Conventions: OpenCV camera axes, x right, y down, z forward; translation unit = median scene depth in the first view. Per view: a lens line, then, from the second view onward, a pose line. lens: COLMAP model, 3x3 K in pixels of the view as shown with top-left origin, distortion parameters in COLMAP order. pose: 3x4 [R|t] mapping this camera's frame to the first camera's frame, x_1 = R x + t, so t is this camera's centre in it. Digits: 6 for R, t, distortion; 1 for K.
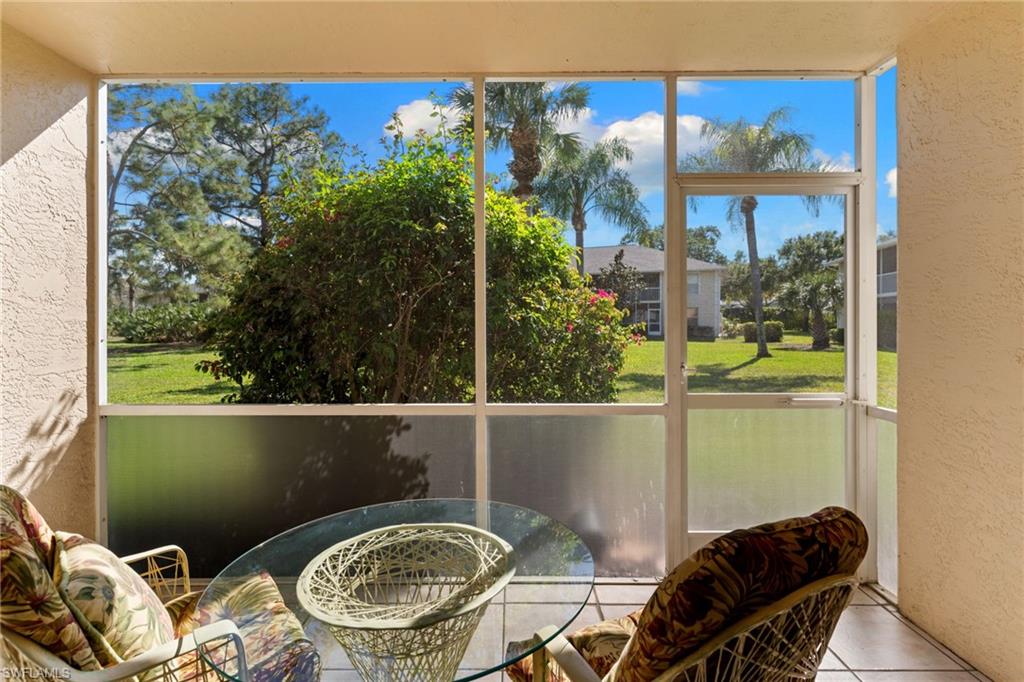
lens RADIAL K [[490.3, 0, 495.8], [0, 490.3, 327.8], [0, 0, 1]] dist [0.004476, 0.002752]
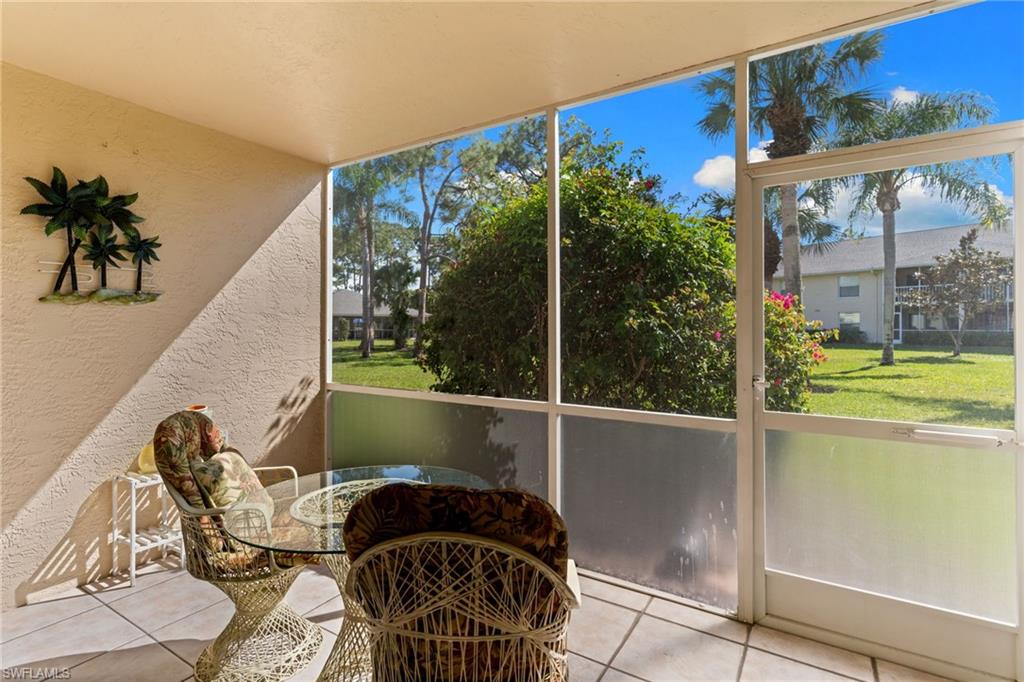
lens RADIAL K [[490.3, 0, 493.2], [0, 490.3, 328.1], [0, 0, 1]] dist [0.004476, 0.002752]
pose [[0.850537, 0.002246, -0.525911, 0.409009], [-0.007776, 0.999935, -0.008306, -0.003726], [0.525858, 0.011154, 0.850499, -0.006694]]
